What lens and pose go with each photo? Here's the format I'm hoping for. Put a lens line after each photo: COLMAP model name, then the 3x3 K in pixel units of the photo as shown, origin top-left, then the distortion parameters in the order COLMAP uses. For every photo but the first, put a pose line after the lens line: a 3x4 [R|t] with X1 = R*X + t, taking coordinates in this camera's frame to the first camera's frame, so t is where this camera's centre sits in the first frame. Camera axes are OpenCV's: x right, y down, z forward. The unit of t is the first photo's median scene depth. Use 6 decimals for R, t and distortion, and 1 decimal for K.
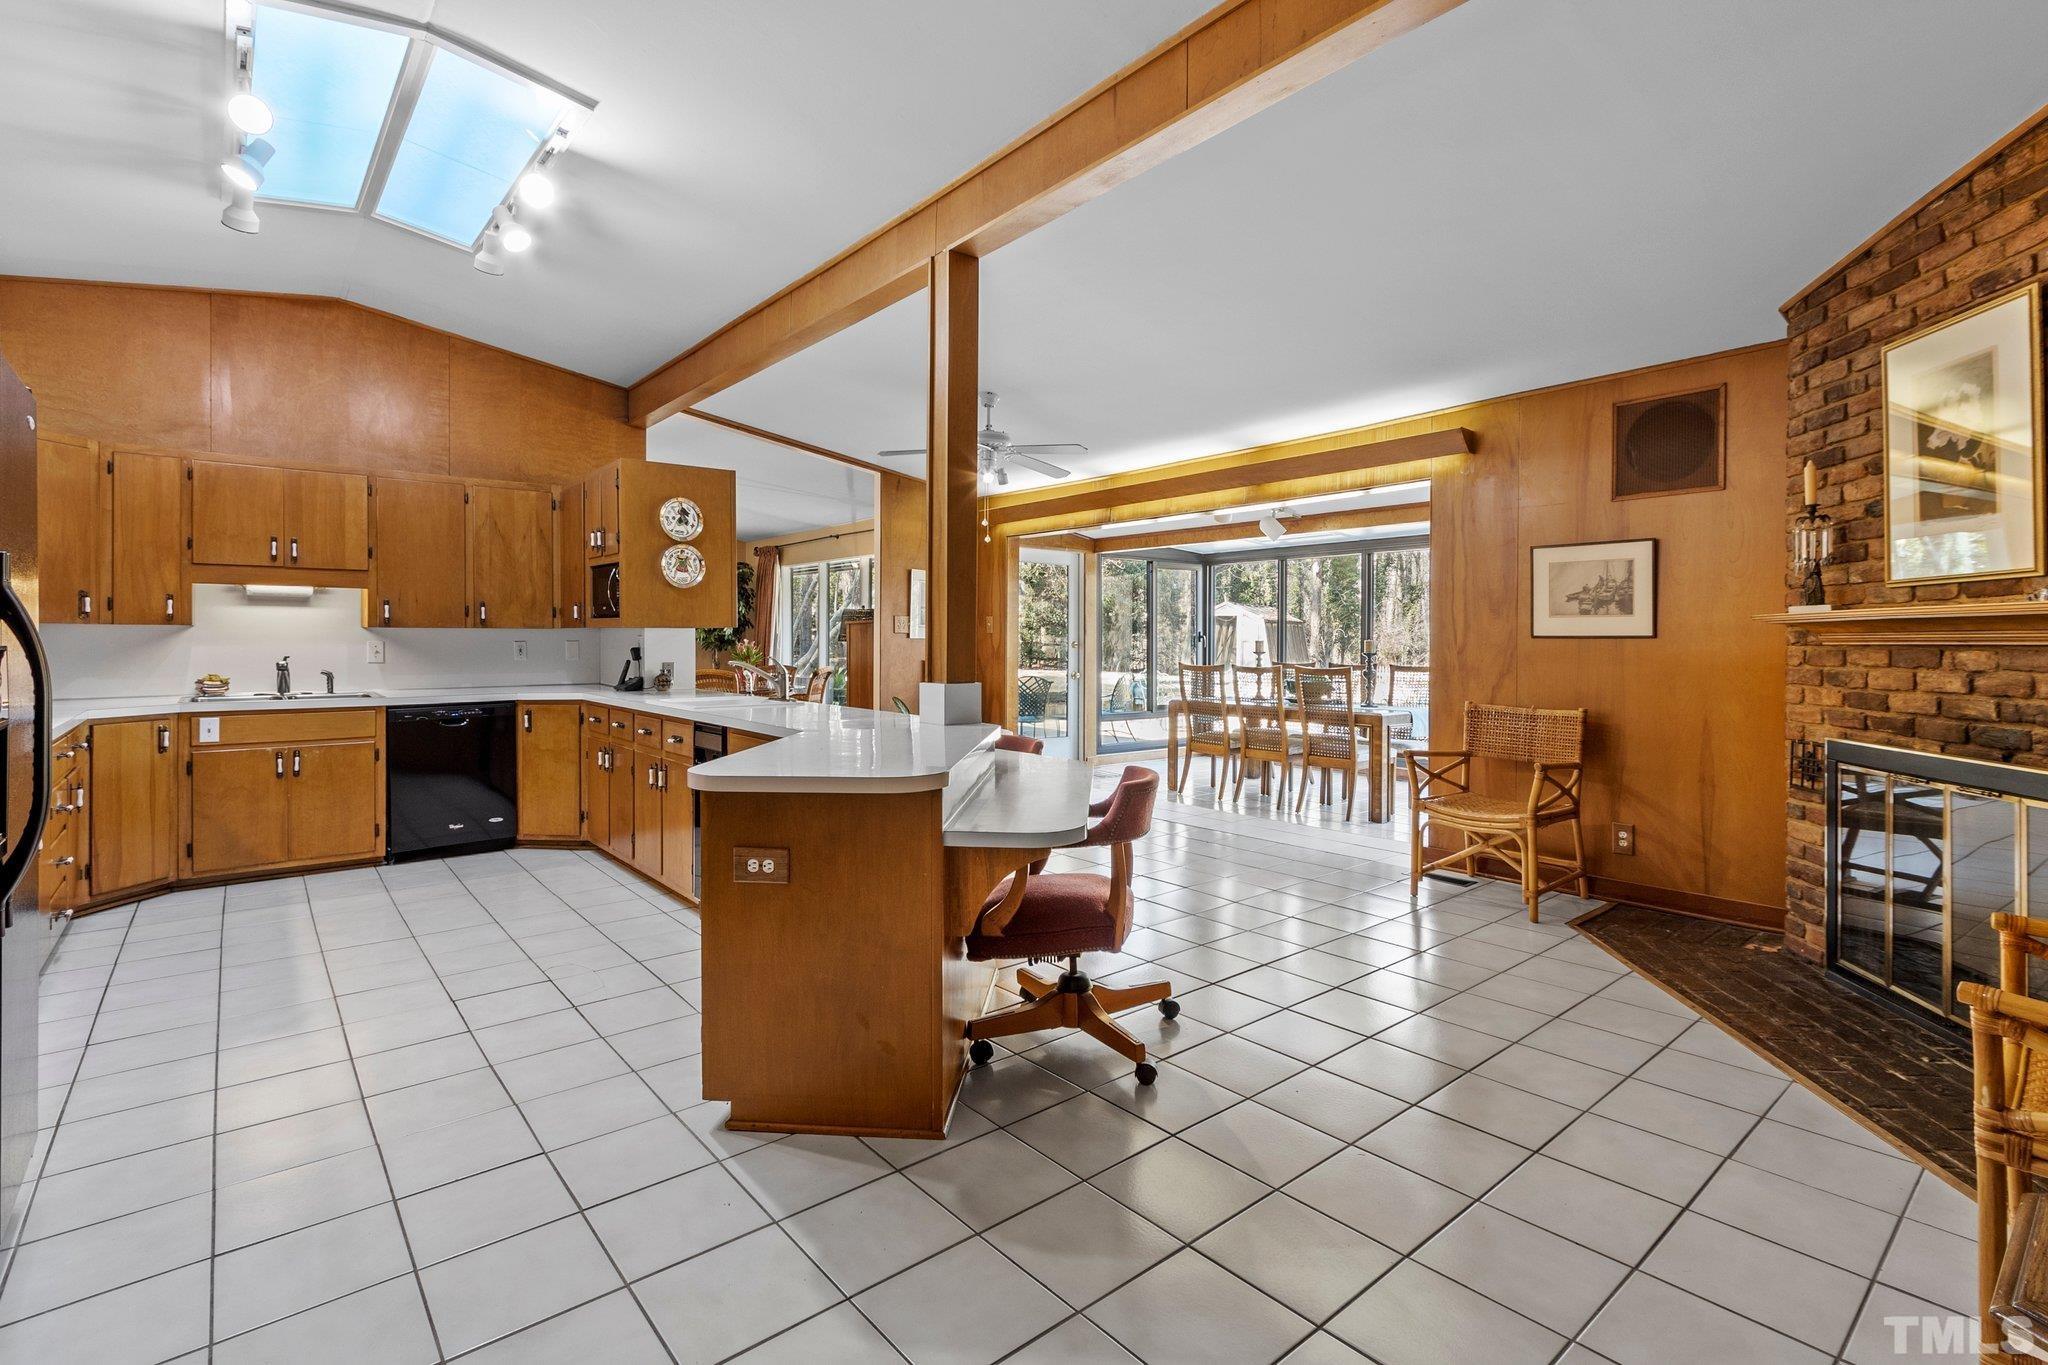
lens RADIAL K [[960.6, 0, 1025.7], [0, 960.6, 638.4], [0, 0, 1]] dist [0.001438, 0.000177]
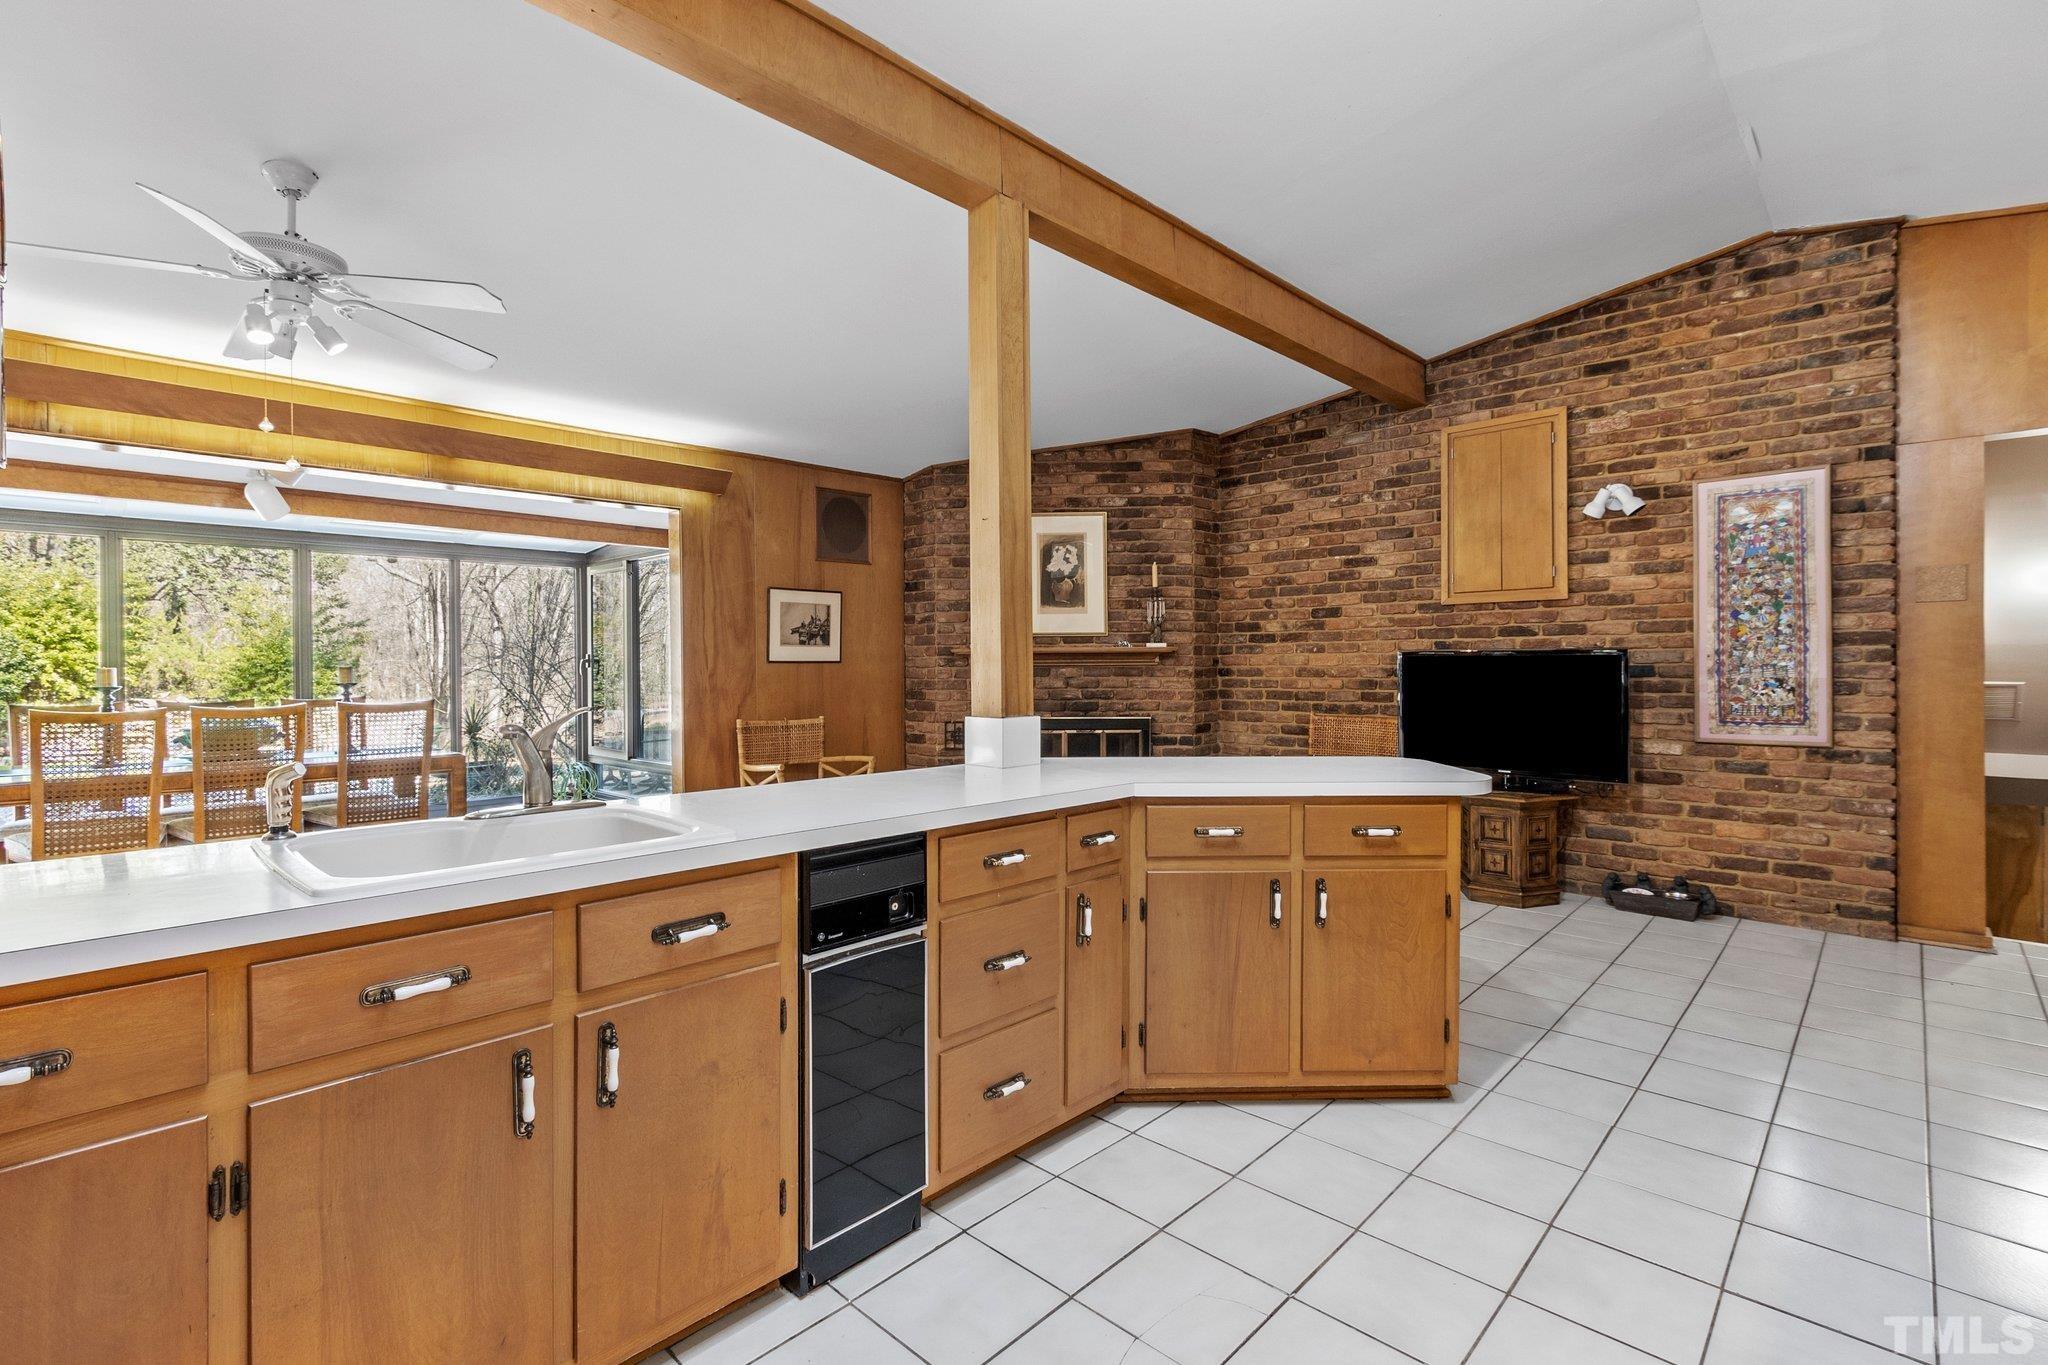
lens RADIAL K [[934.9, 0, 1022.9], [0, 934.9, 666.2], [0, 0, 1]] dist [0.000342, -0.000283]
pose [[-0.118482, 0.000001, 0.992956, -0.724651], [0.004398, 0.999990, 0.000524, 0.005201], [-0.992946, 0.004429, -0.118481, 0.883159]]
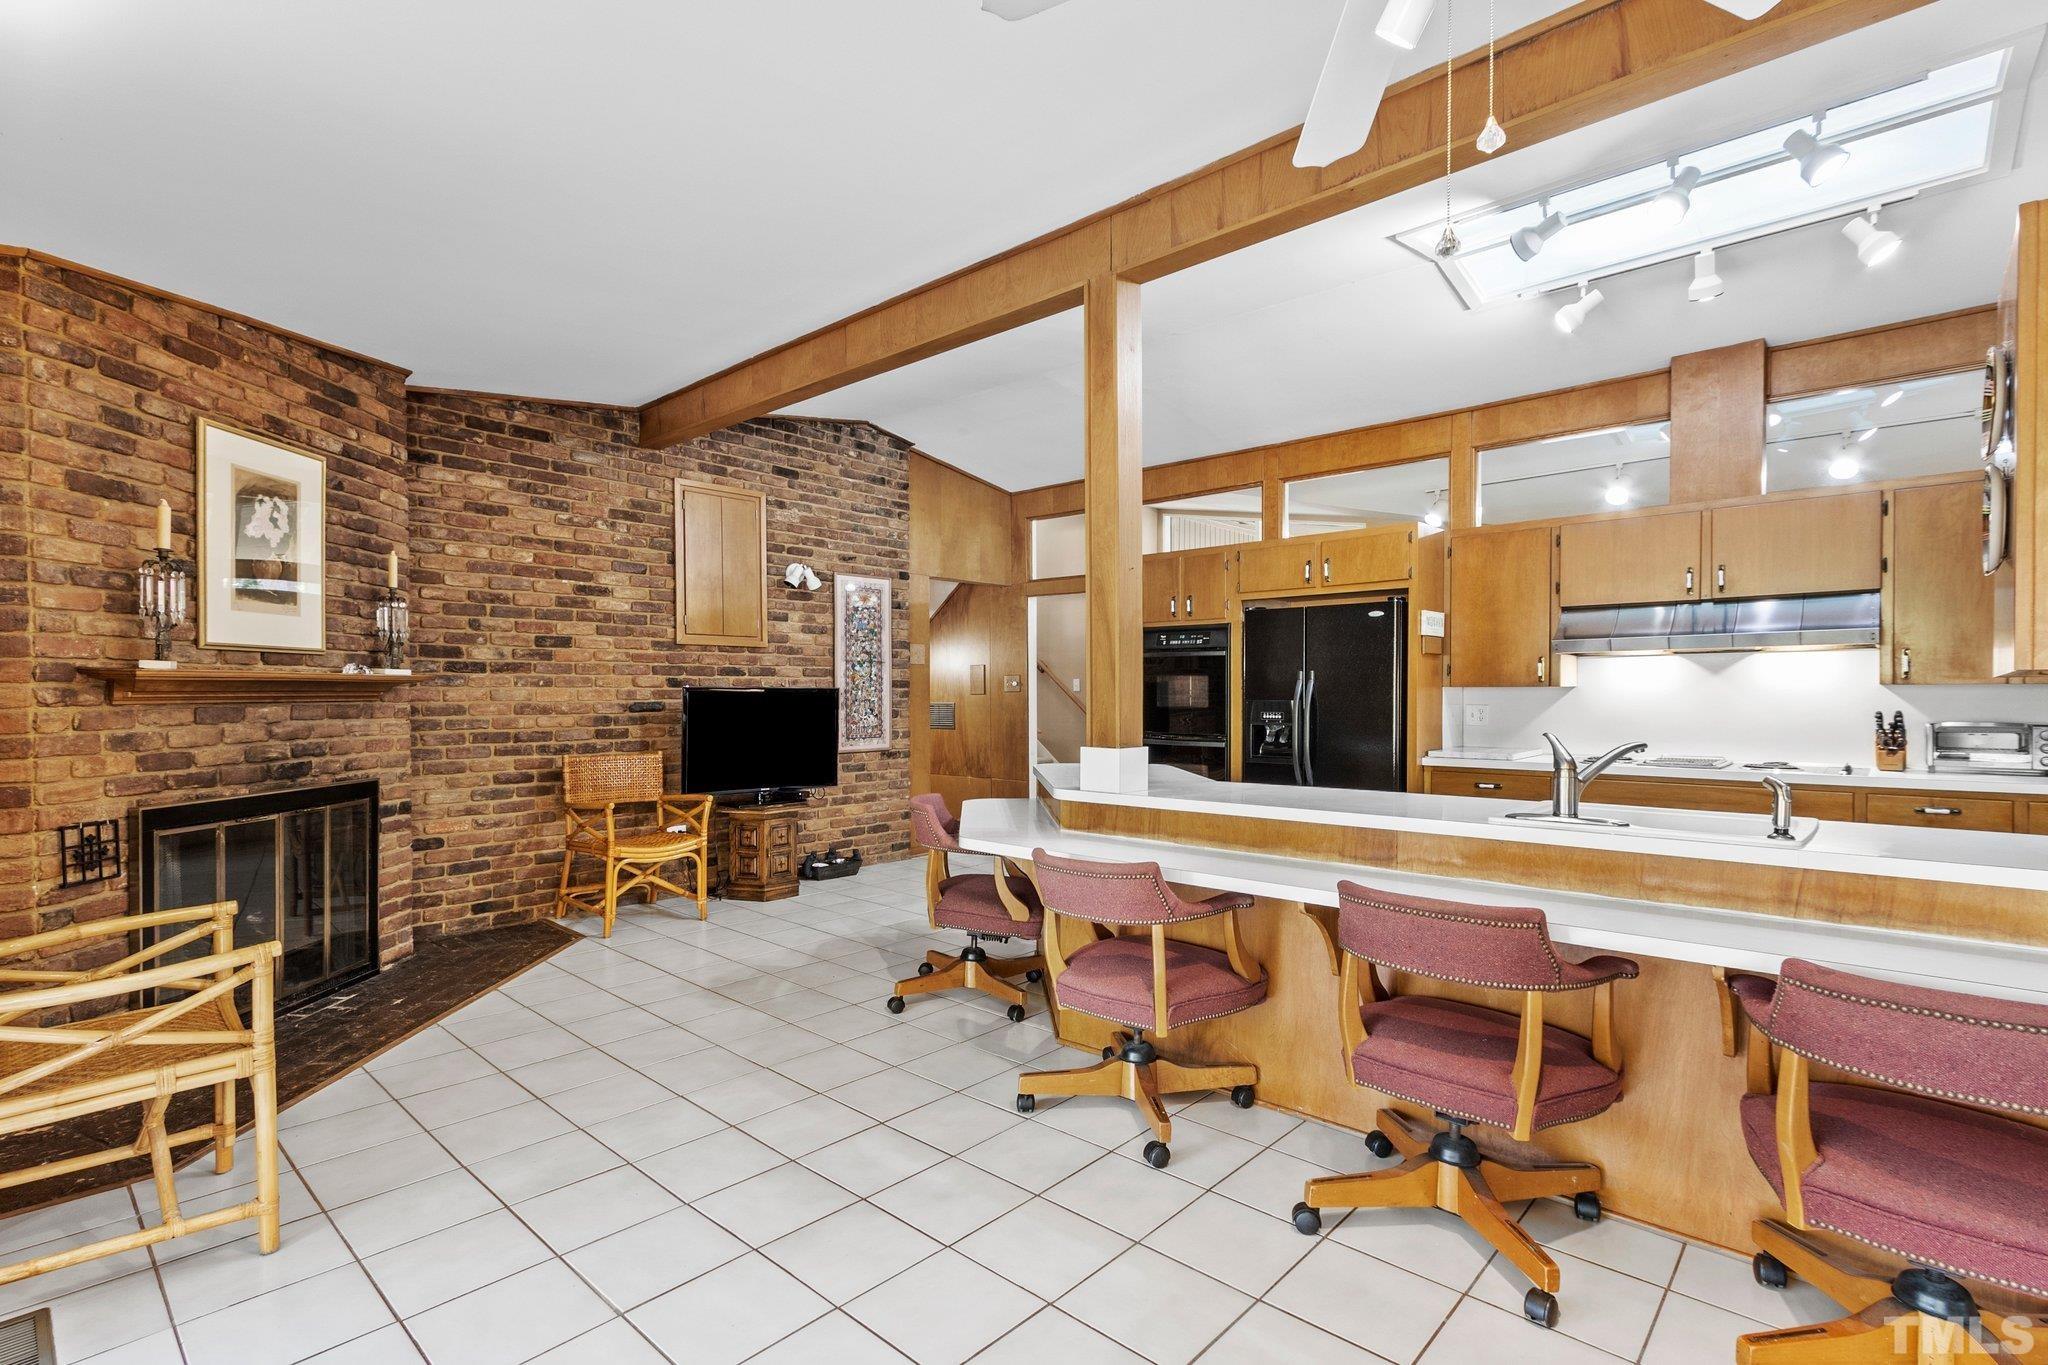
lens RADIAL K [[960.5, 0, 1016.8], [0, 960.5, 700.6], [0, 0, 1]] dist [0.000487, -0.000202]
pose [[-0.990715, 0.002867, -0.135927, 0.115796], [0.002021, 0.999978, 0.006364, -0.000372], [0.135942, 0.006030, -0.990698, 1.564178]]
